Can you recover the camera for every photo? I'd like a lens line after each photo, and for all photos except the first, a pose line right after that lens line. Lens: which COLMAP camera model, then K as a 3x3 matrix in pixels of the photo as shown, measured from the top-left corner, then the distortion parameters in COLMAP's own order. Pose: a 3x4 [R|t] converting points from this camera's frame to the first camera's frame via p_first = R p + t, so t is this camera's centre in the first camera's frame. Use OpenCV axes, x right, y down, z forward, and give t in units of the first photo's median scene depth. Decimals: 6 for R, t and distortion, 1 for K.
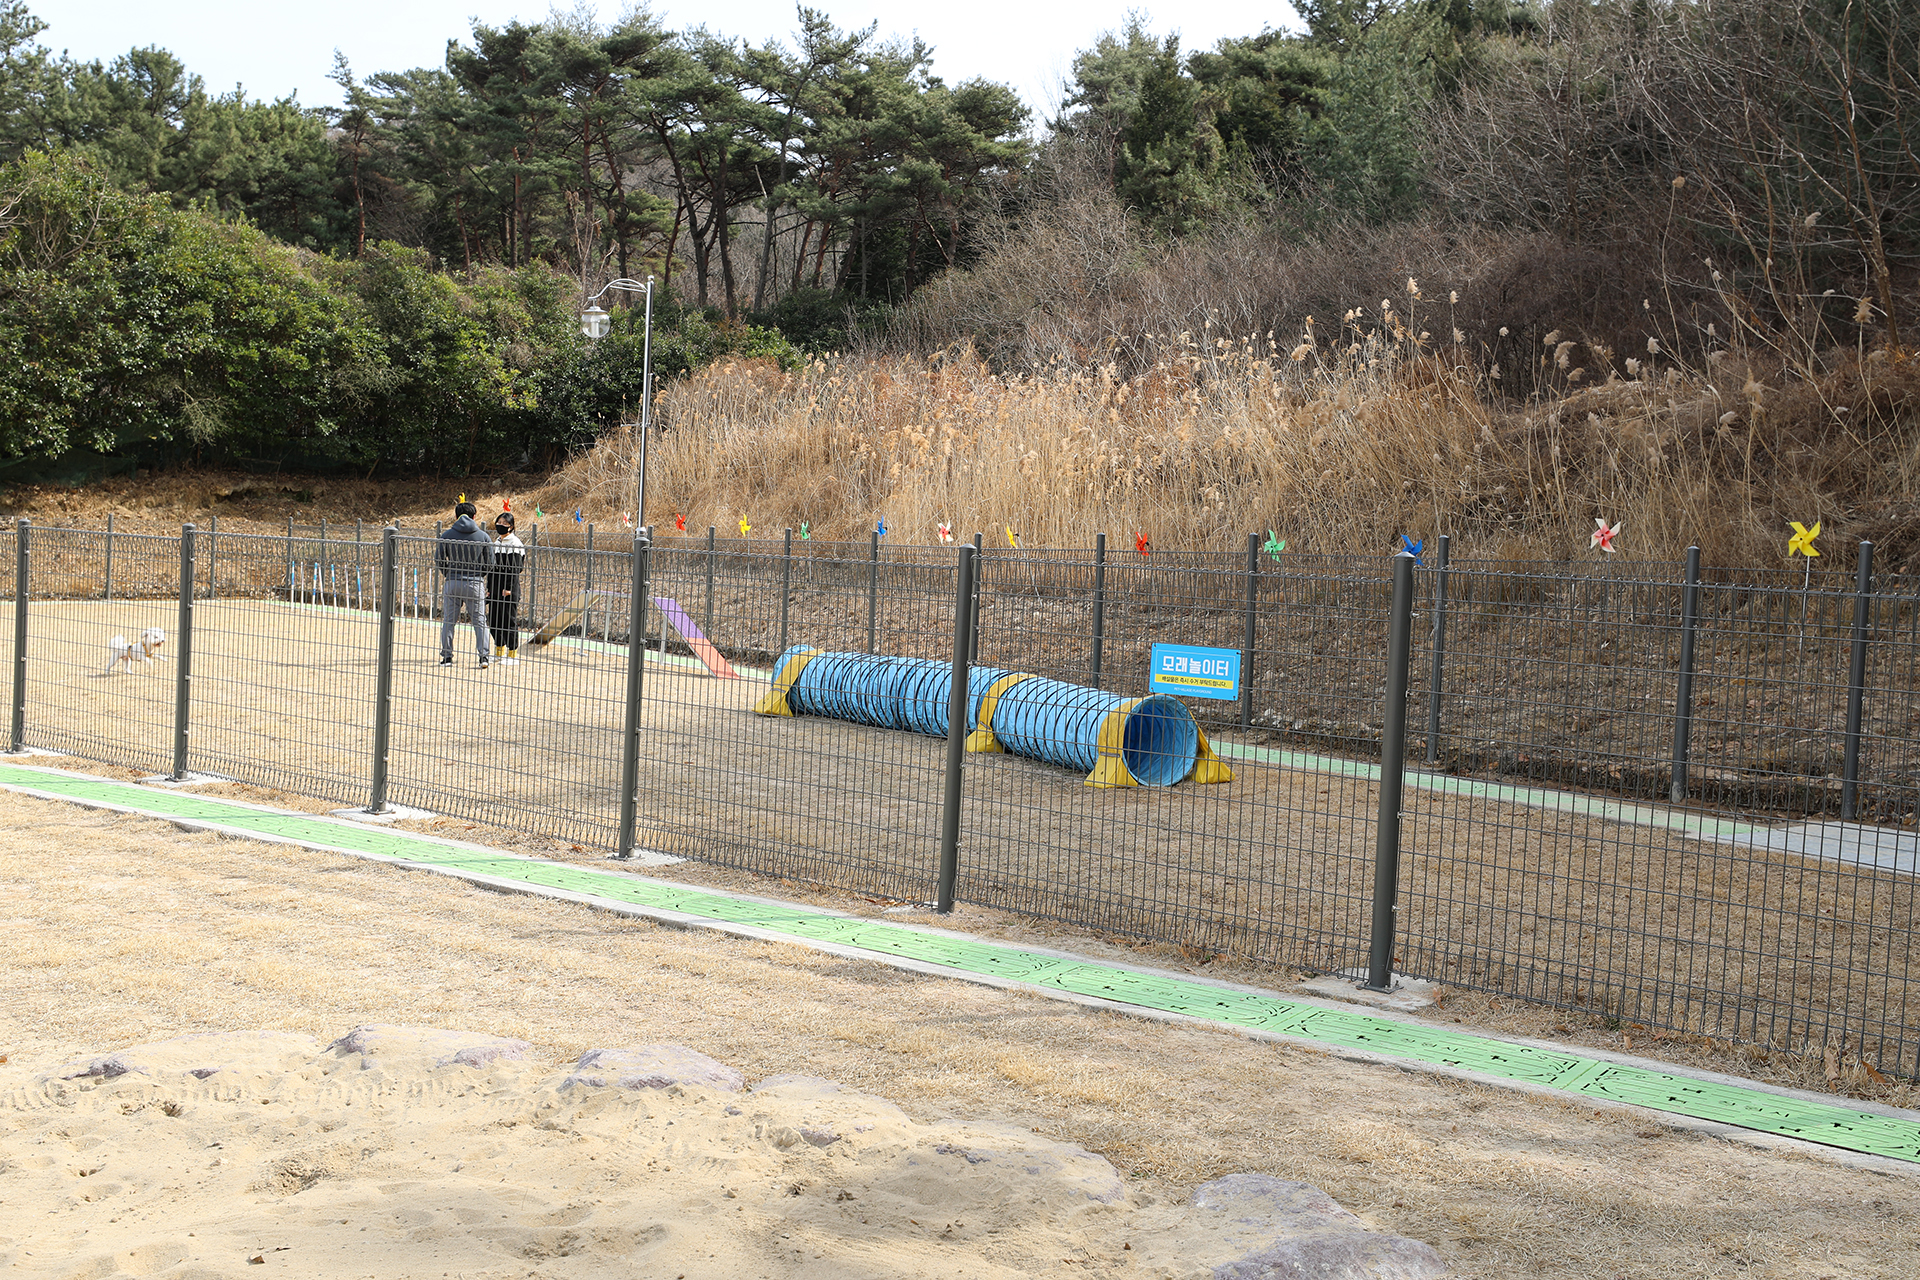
lens RADIAL K [[1802.9, 0, 960.0], [0, 1802.9, 640.0], [0, 0, 1]] dist [0.039814, 0.008758]
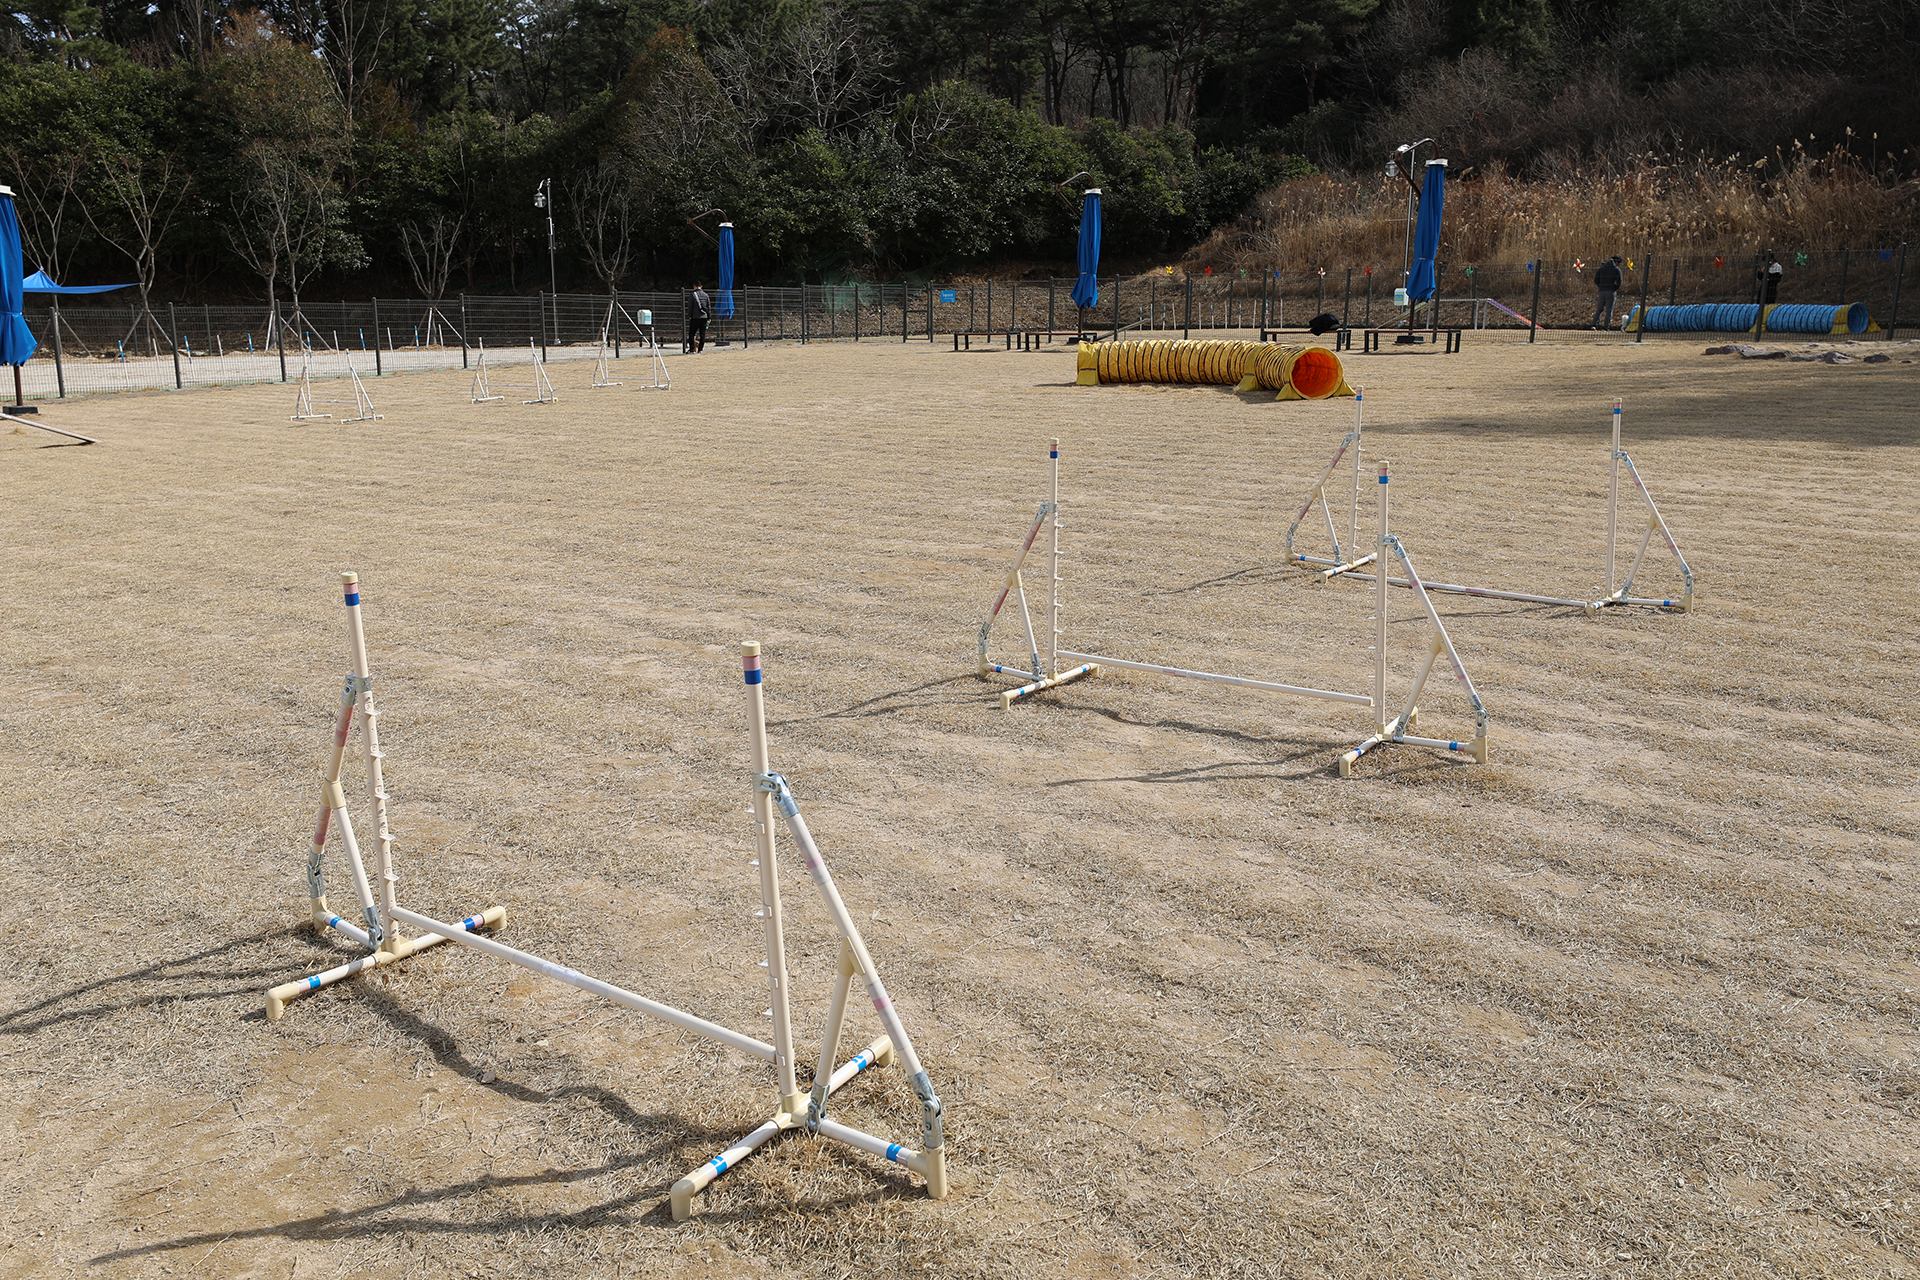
lens RADIAL K [[1483.4, 0, 960.0], [0, 1483.4, 640.0], [0, 0, 1]] dist [0.007882, 0.004565]
pose [[0.995026, -0.022044, -0.097142, -0.322588], [0.037412, 0.986513, 0.159351, 0.037794], [0.092319, -0.162193, 0.982431, -0.463590]]
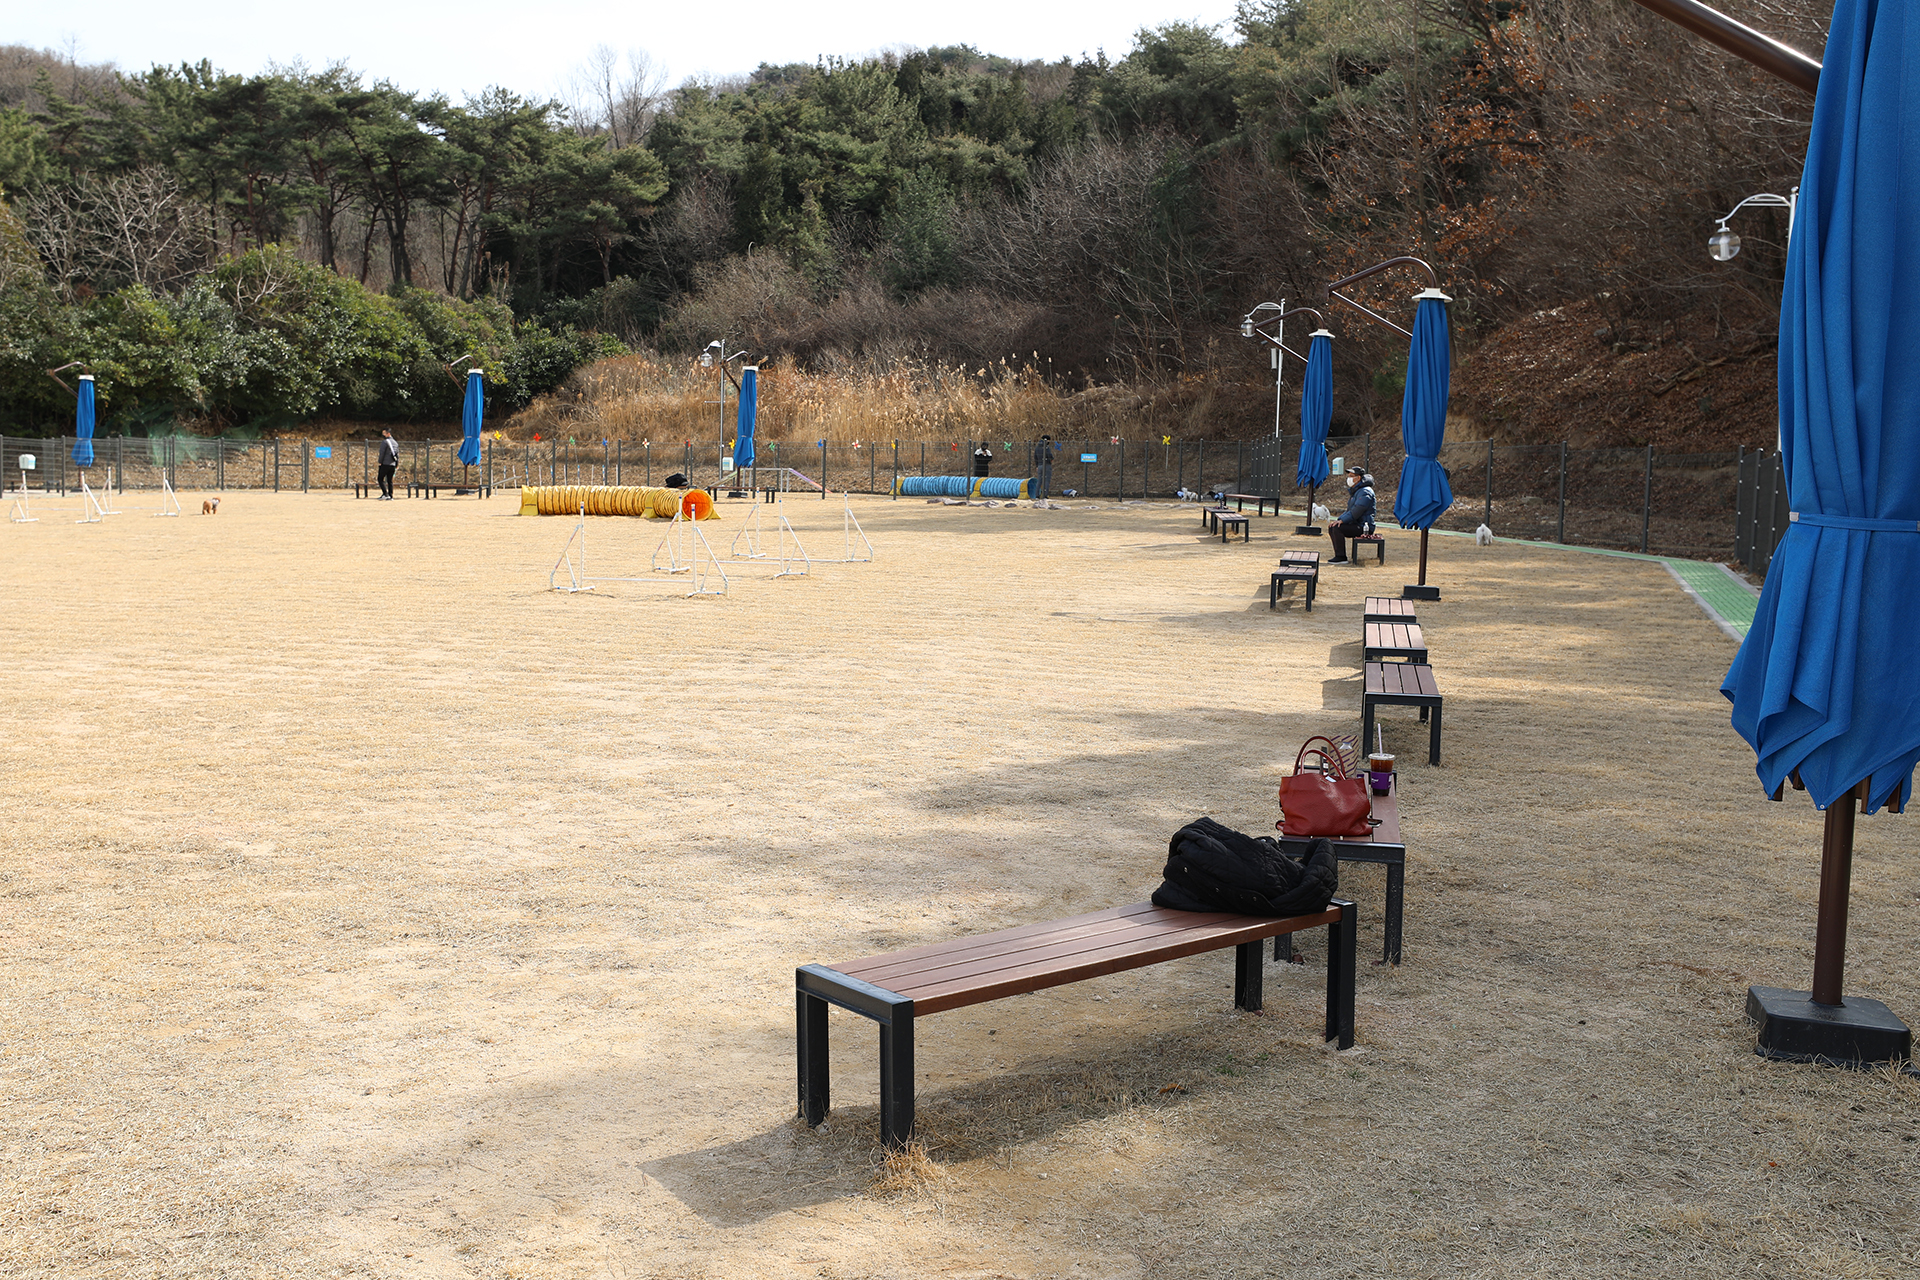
lens RADIAL K [[1802.9, 0, 960.0], [0, 1802.9, 640.0], [0, 0, 1]] dist [0.039814, 0.008758]
pose [[0.941957, -0.047706, 0.332327, -0.424419], [0.035182, 0.998429, 0.043605, 0.063500], [-0.333885, -0.029382, 0.942156, -0.845483]]
